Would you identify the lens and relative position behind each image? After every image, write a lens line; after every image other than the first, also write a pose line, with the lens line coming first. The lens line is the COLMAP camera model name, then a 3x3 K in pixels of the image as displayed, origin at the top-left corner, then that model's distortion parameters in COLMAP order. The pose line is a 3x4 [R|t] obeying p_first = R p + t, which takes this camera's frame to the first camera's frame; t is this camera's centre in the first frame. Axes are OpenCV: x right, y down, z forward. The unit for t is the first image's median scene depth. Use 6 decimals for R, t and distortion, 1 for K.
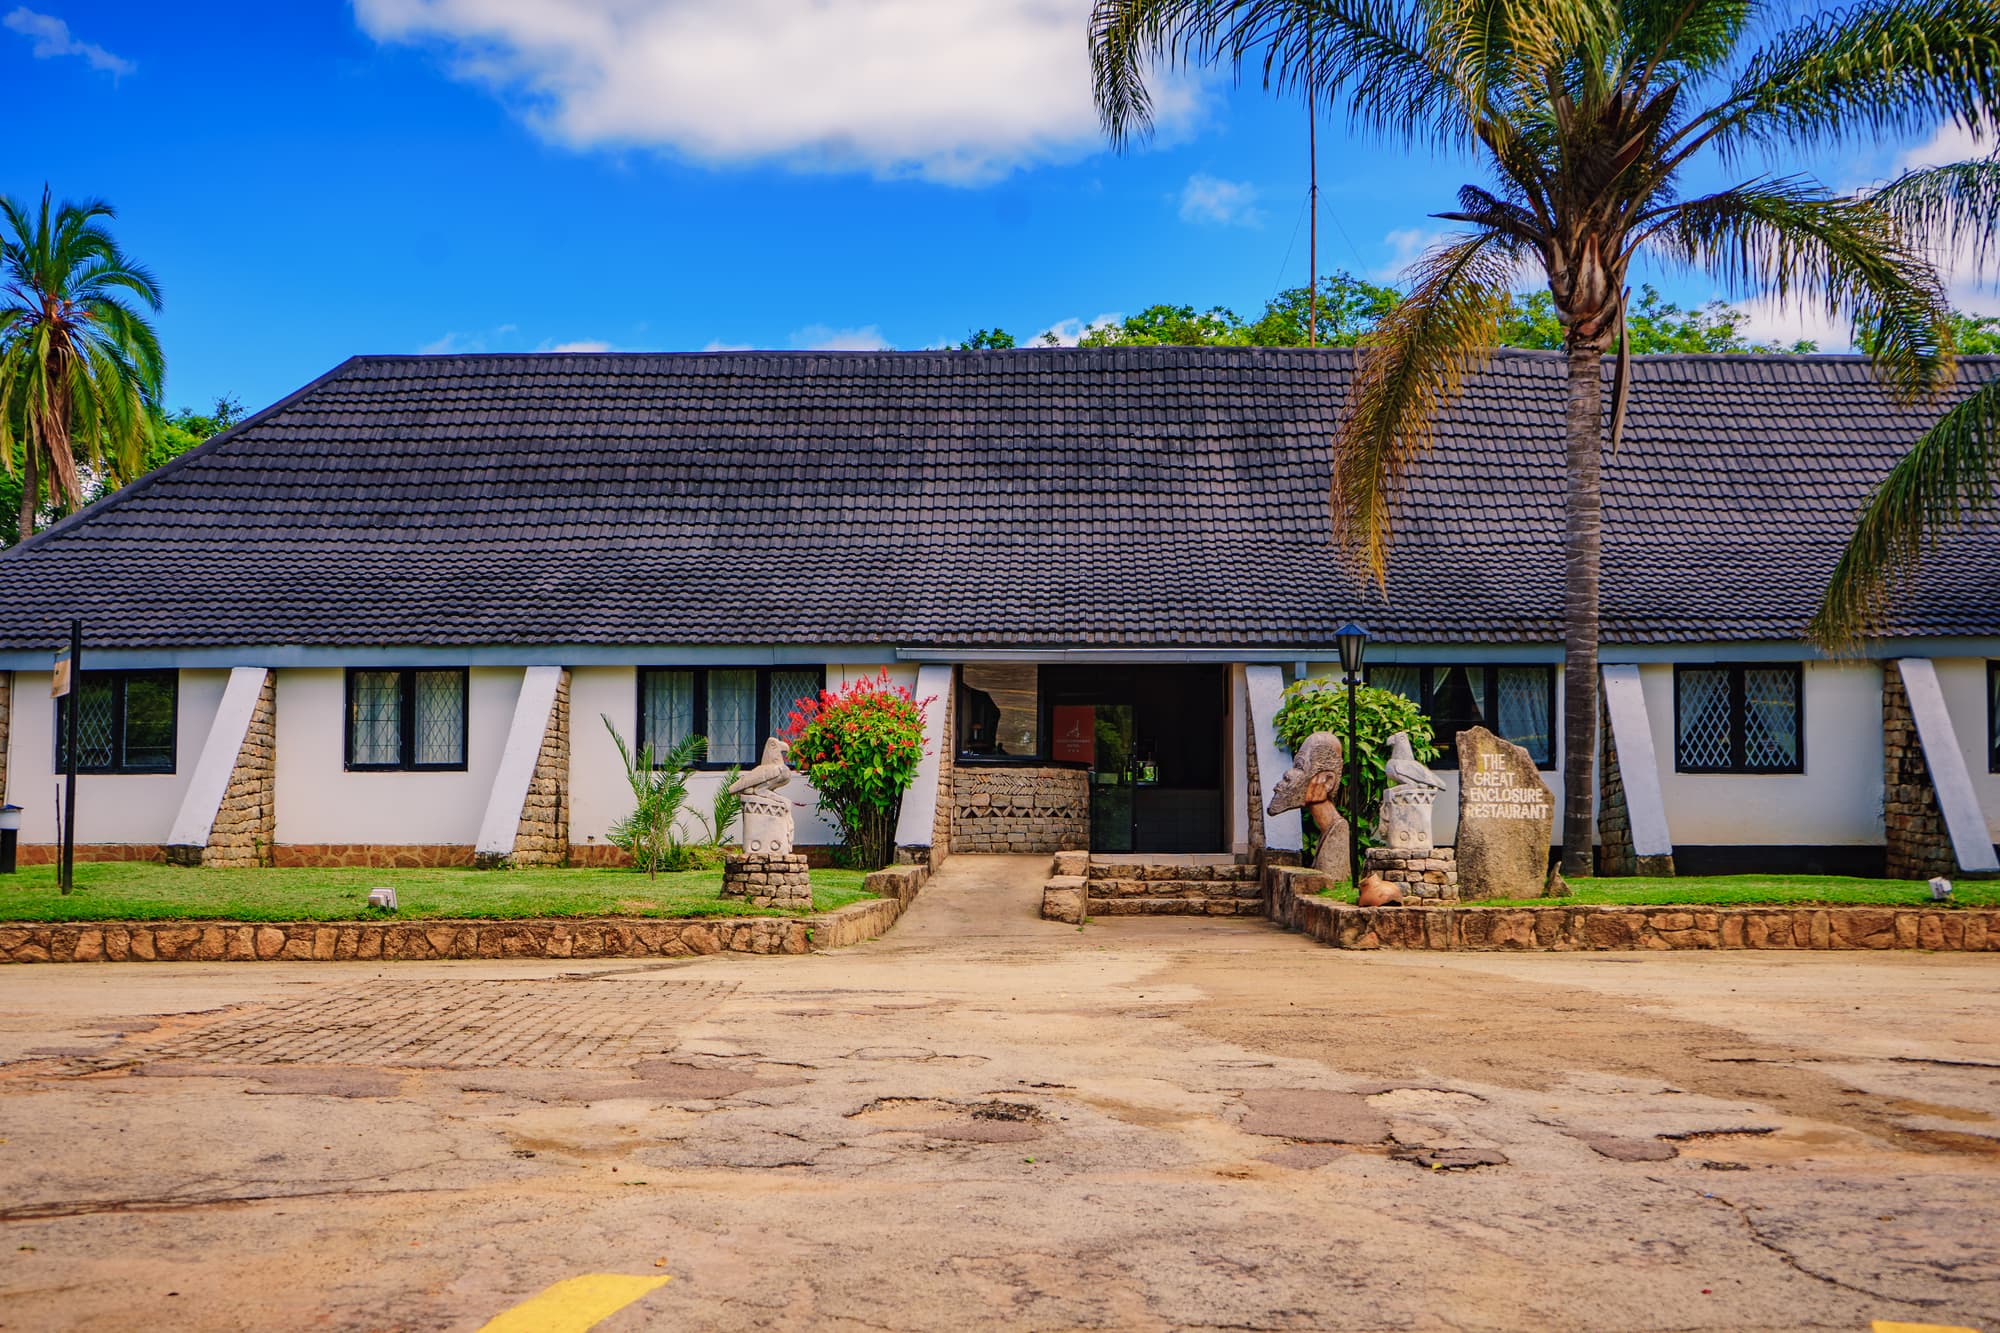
lens RADIAL K [[2573.8, 0, 1000.0], [0, 2573.8, 666.5], [0, 0, 1]] dist [0.003613, 0.010030]
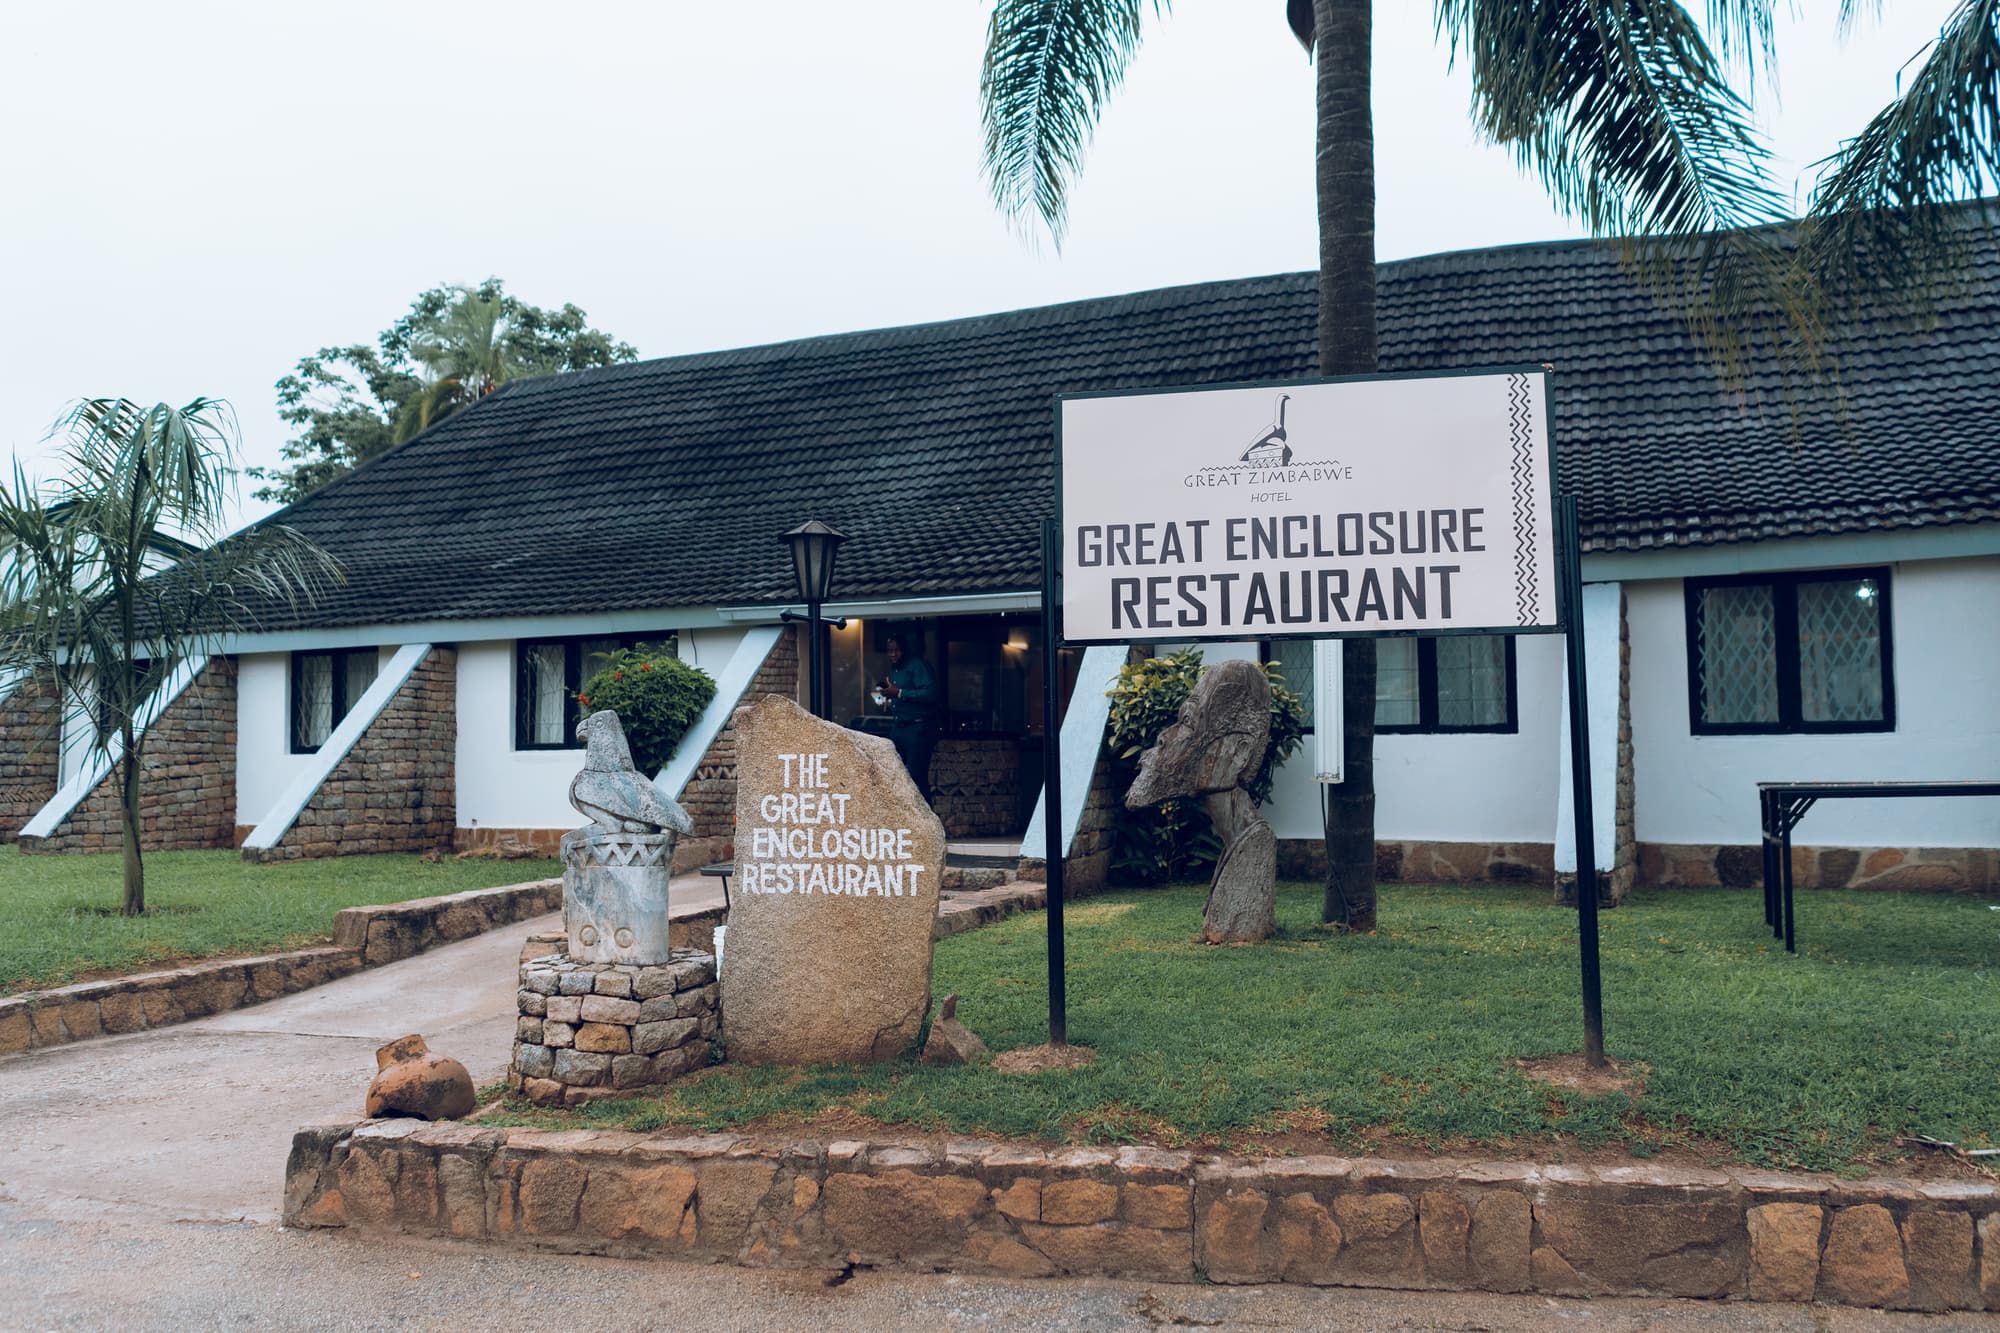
lens RADIAL K [[1543.0, 0, 1000.0], [0, 1543.0, 666.5], [0, 0, 1]] dist [-0.014133, -0.008700]
pose [[0.938945, -0.032649, -0.342515, 0.323261], [0.037171, 0.999287, 0.006643, 0.018069], [0.342054, -0.018969, 0.939489, 0.762139]]
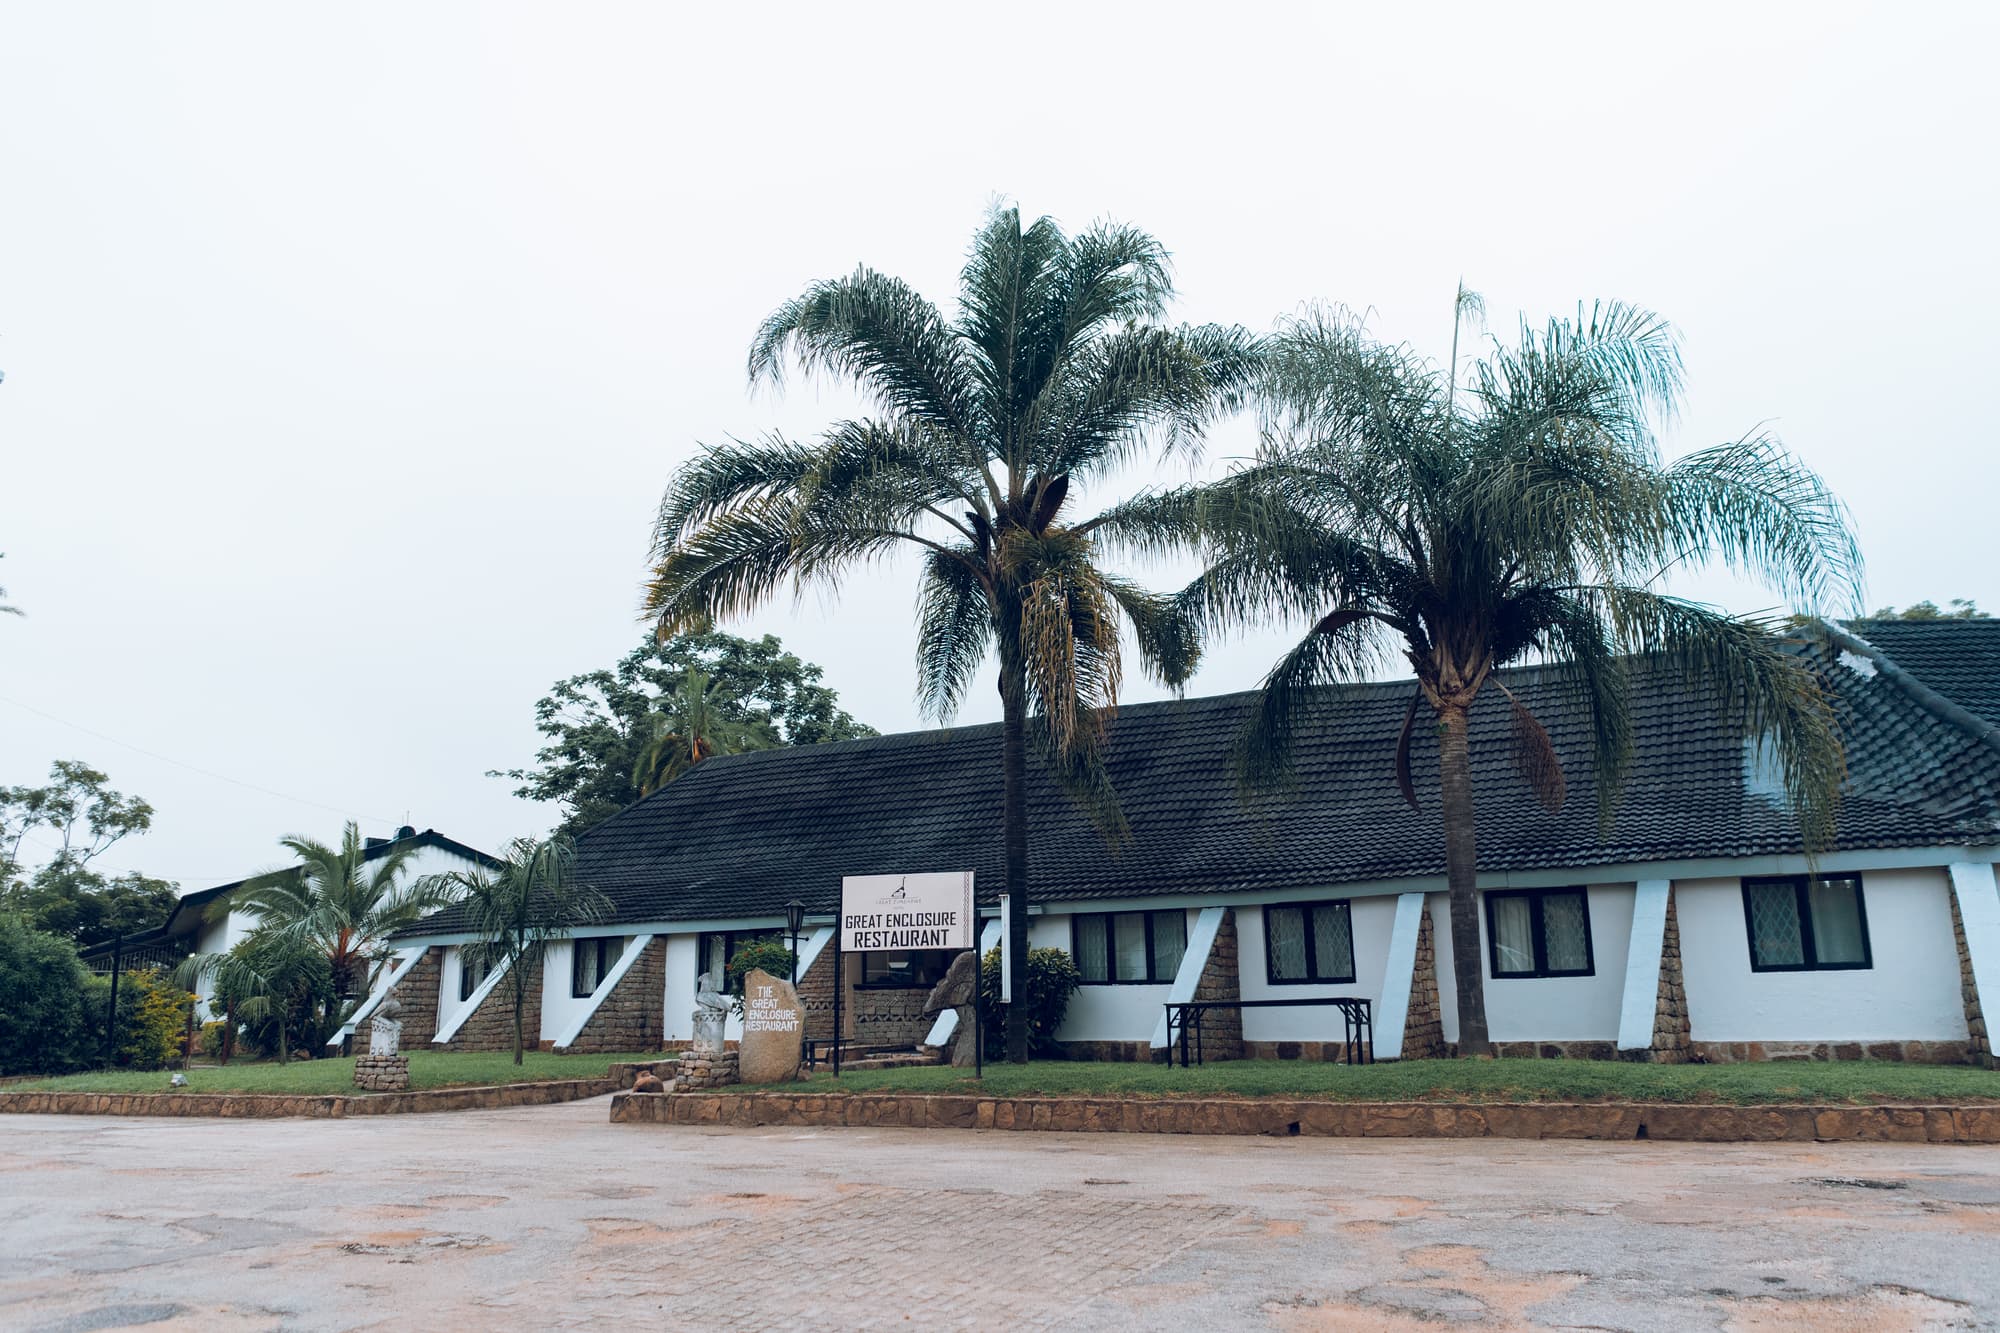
lens RADIAL K [[1543.0, 0, 1000.0], [0, 1543.0, 666.5], [0, 0, 1]] dist [-0.014133, -0.008700]
pose [[0.885163, -0.113761, -0.451159, 0.745339], [0.042813, 0.985450, -0.164486, 0.003964], [0.463307, 0.126281, 0.877154, 0.258547]]
